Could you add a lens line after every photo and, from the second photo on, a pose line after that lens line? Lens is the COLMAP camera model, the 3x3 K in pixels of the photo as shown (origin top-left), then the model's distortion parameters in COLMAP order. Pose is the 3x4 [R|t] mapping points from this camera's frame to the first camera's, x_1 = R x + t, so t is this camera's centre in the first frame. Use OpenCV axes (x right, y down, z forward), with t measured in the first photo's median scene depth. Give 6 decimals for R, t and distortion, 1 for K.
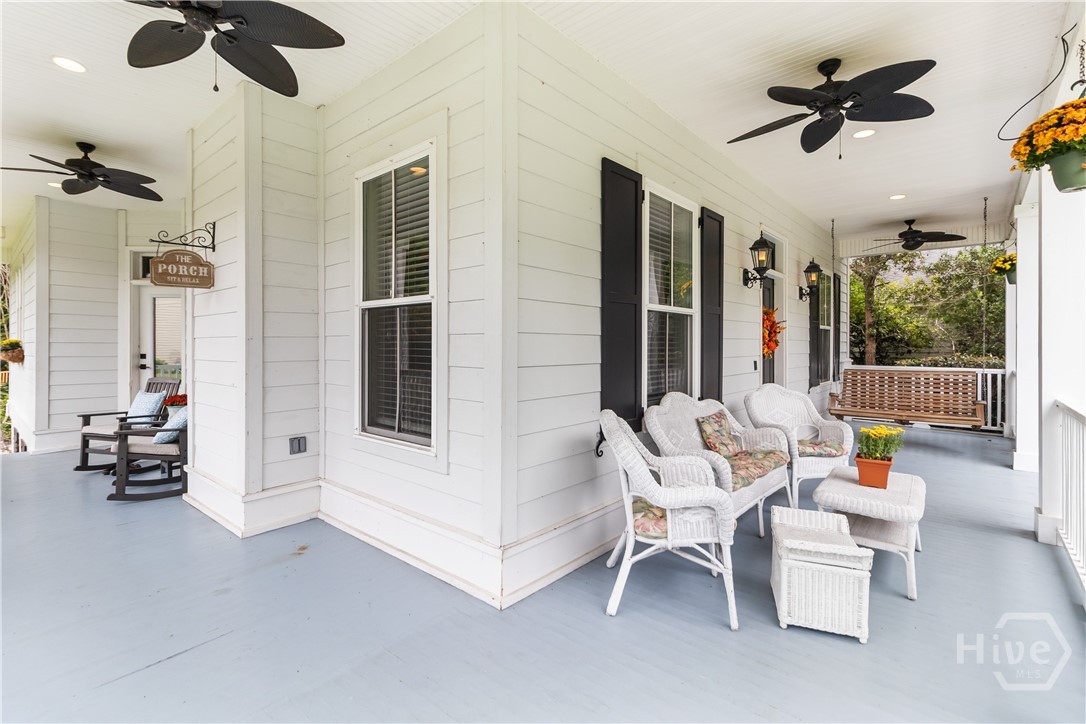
lens RADIAL K [[501.3, 0, 541.3], [0, 501.3, 346.6], [0, 0, 1]] dist [0.001223, -0.000207]
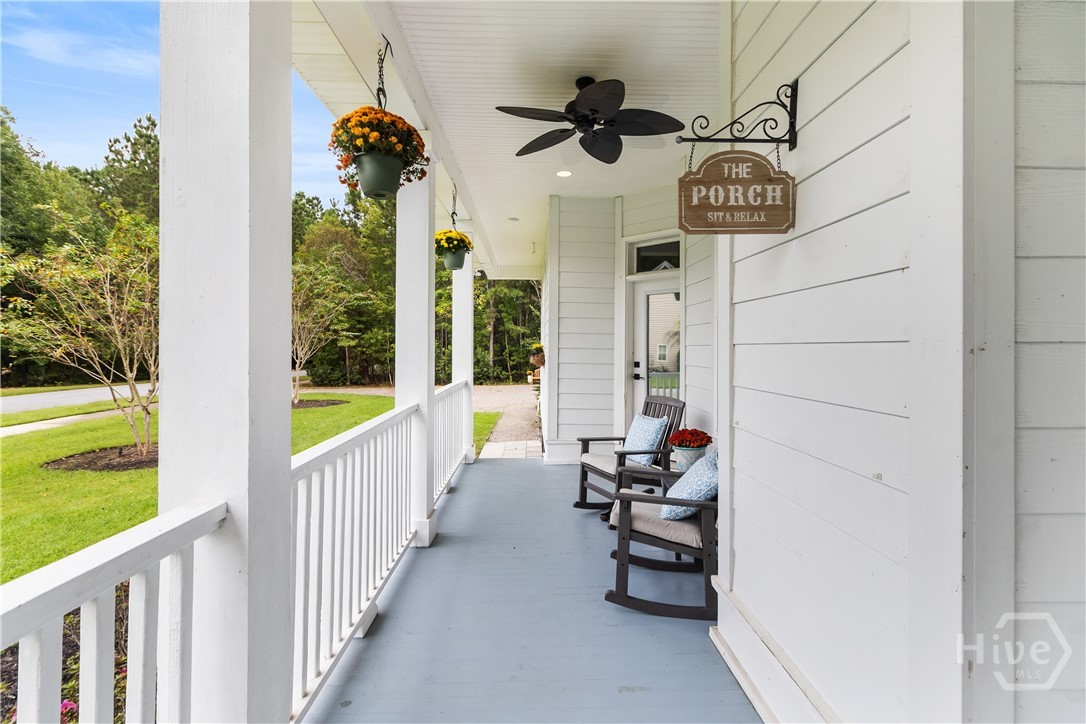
lens RADIAL K [[501.3, 0, 541.3], [0, 501.3, 346.6], [0, 0, 1]] dist [0.001223, -0.000207]
pose [[0.669464, 0.000718, -0.742845, -0.202692], [-0.004719, 0.999983, -0.003286, -0.005715], [0.742830, 0.005705, 0.669456, 0.232132]]
